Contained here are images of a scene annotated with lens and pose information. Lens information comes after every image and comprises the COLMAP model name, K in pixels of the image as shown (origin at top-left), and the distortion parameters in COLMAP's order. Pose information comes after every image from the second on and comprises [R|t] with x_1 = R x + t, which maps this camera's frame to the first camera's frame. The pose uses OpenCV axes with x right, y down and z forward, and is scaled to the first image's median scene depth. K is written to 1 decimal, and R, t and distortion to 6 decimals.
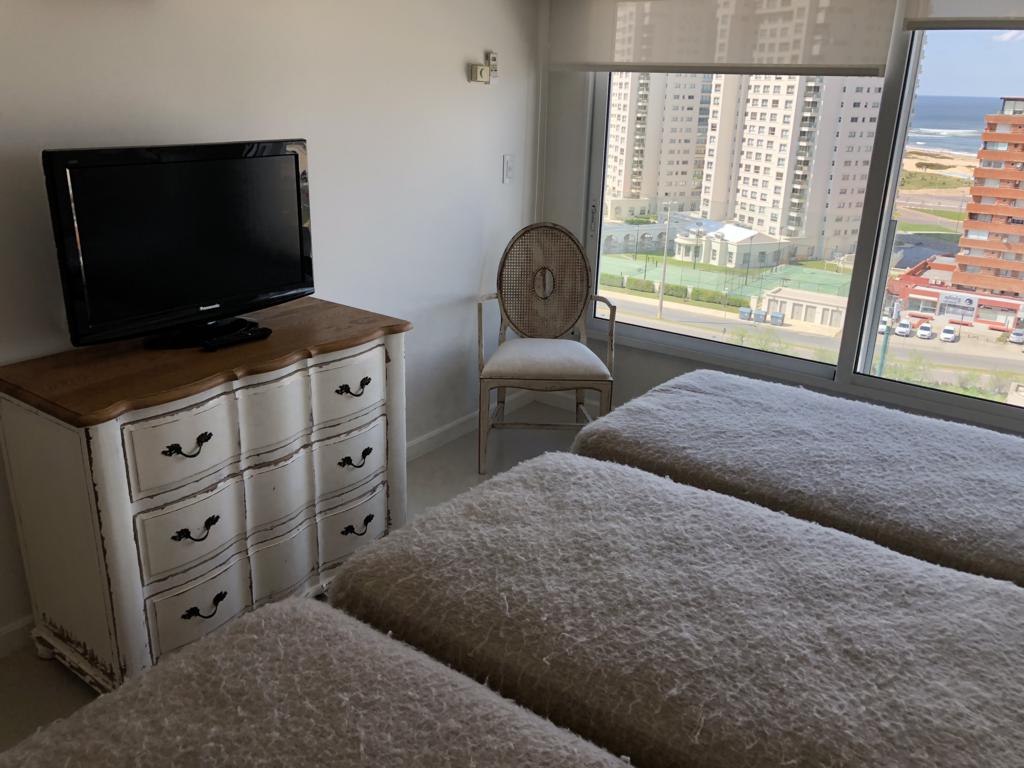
lens RADIAL K [[835.3, 0, 512.0], [0, 835.3, 384.0], [0, 0, 1]] dist [0.004781, -0.001920]
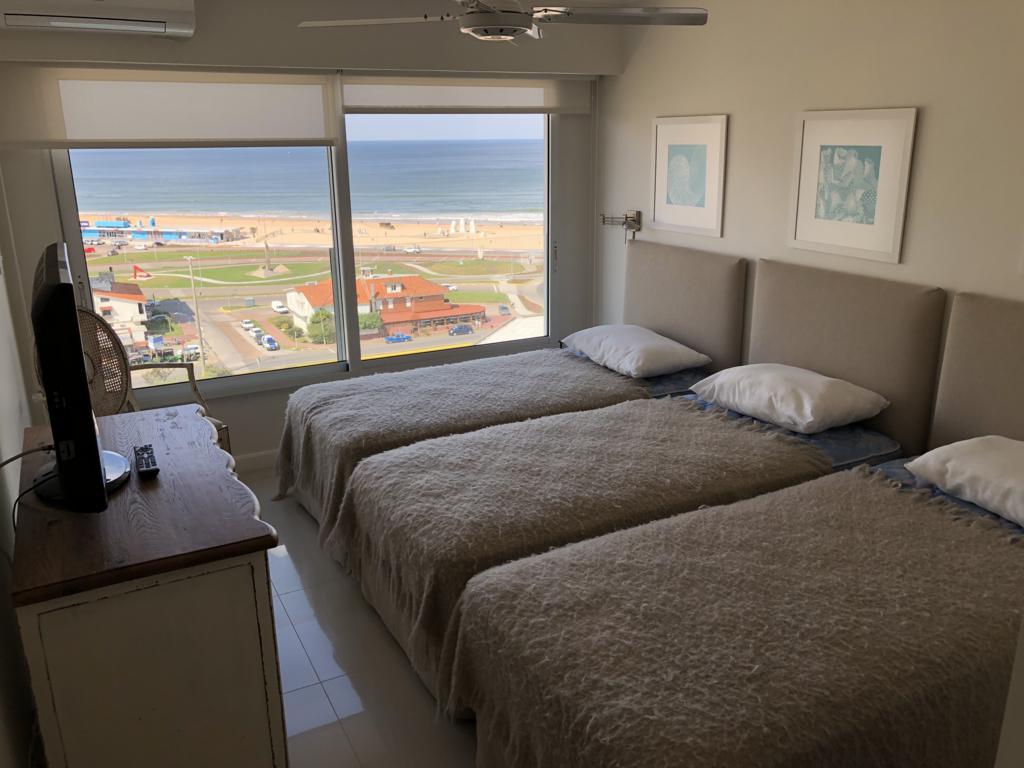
lens RADIAL K [[835.3, 0, 512.0], [0, 835.3, 384.0], [0, 0, 1]] dist [0.004781, -0.001920]
pose [[0.424654, -0.282418, 0.860180, -0.878475], [0.328599, 0.933391, 0.144232, -0.125203], [-0.843618, 0.221406, 0.489171, 0.200915]]
